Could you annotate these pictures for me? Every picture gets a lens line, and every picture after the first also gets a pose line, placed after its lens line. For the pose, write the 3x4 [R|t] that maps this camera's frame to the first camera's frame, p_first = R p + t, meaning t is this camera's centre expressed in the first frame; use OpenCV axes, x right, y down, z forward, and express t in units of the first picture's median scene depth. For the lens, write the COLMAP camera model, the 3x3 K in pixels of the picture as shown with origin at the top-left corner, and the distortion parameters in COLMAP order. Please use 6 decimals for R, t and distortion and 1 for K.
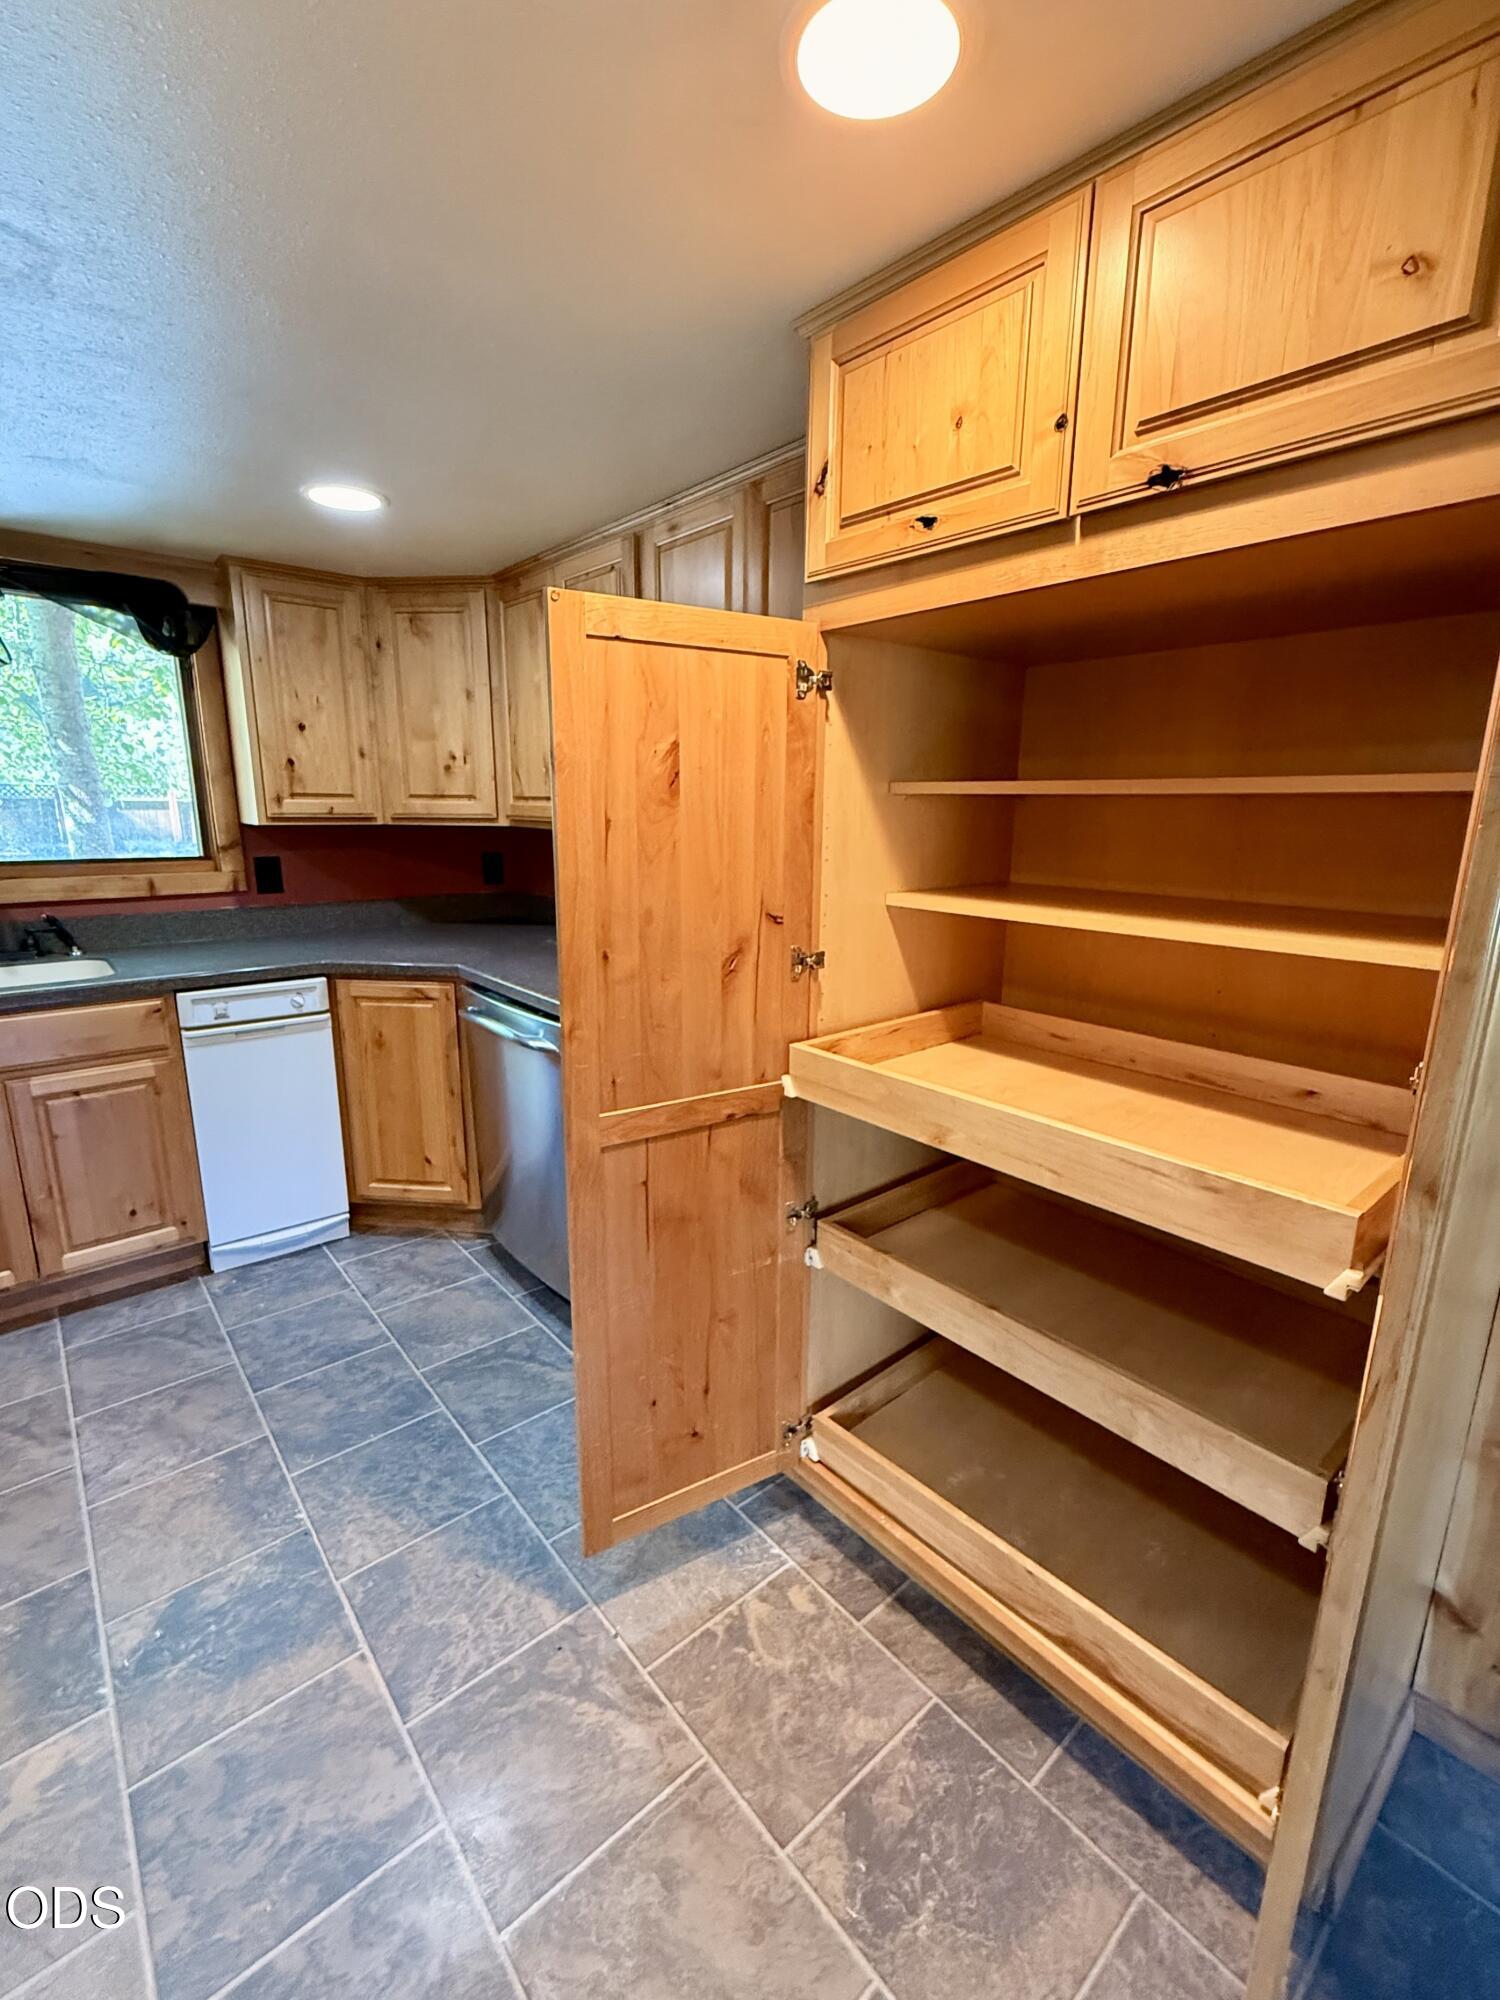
lens RADIAL K [[865.5, 0, 749.8], [0, 865.5, 1000.8], [0, 0, 1]] dist [0.001903, -0.000992]
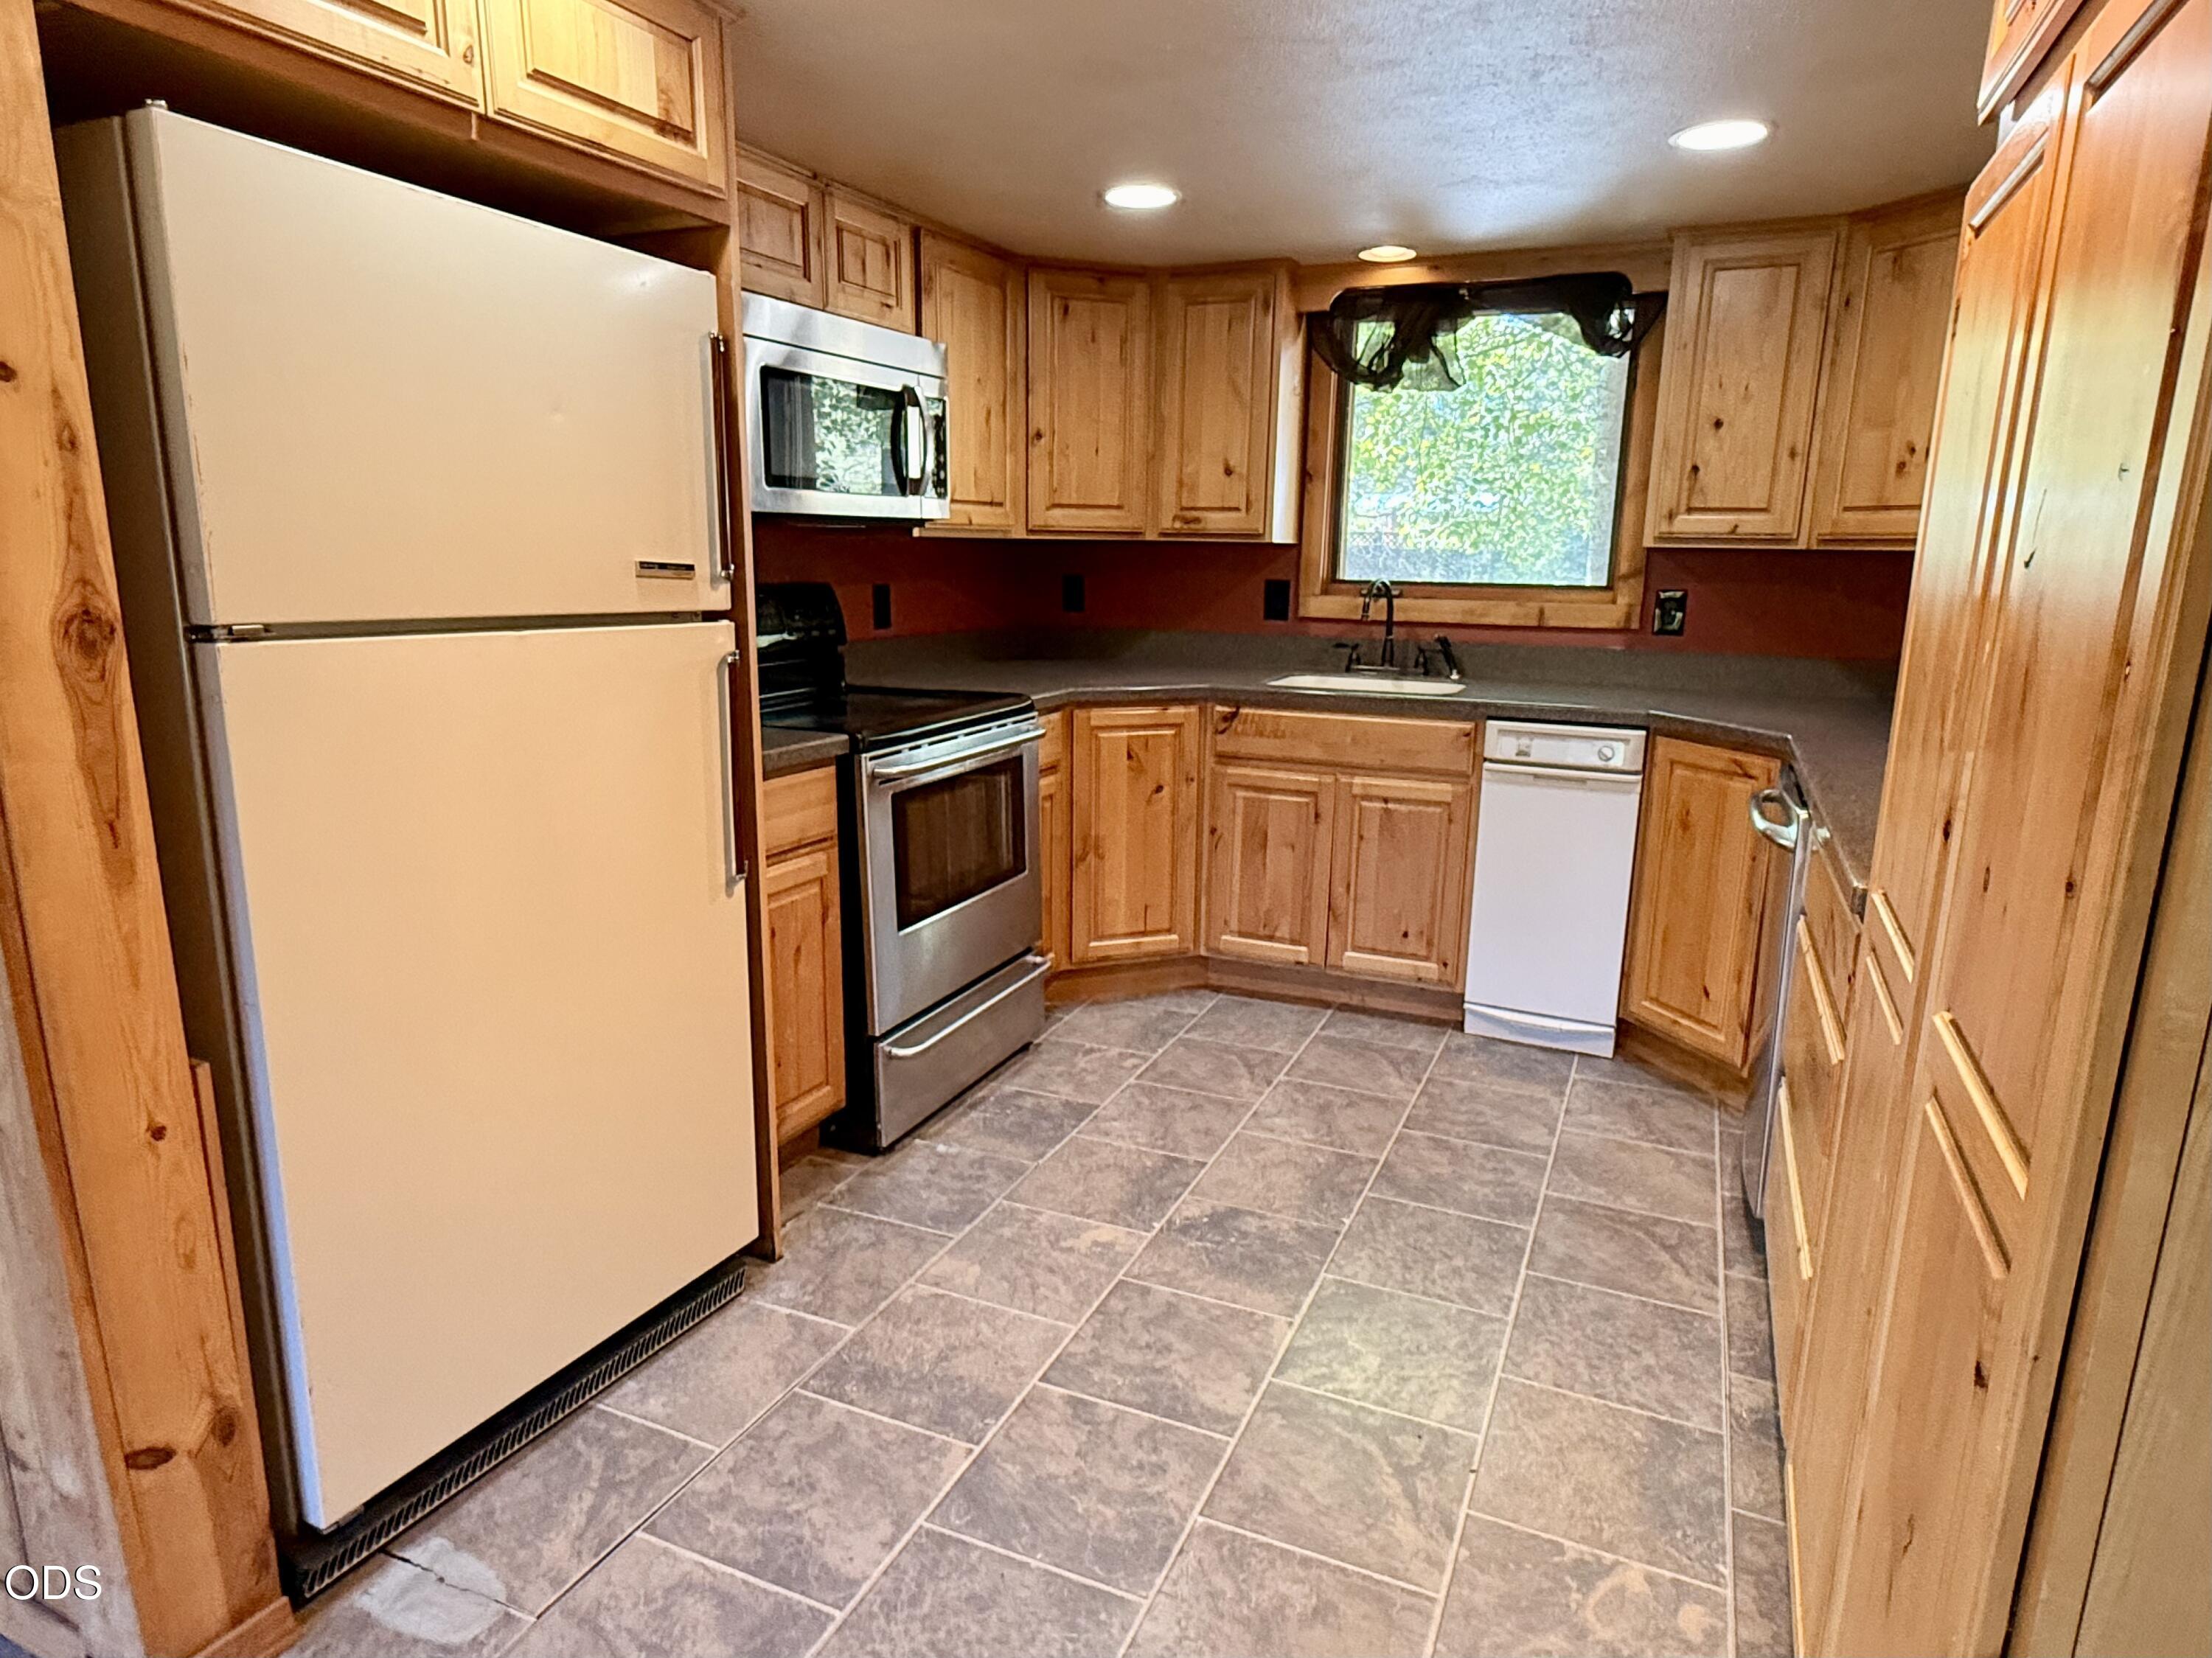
lens RADIAL K [[1288.2, 0, 1107.1], [0, 1288.2, 834.1], [0, 0, 1]] dist [-0.002655, -0.000973]
pose [[0.425561, 0.193862, -0.883920, 0.364158], [-0.211380, 0.971057, 0.111204, 0.037729], [0.879895, 0.139519, 0.454223, 0.019092]]
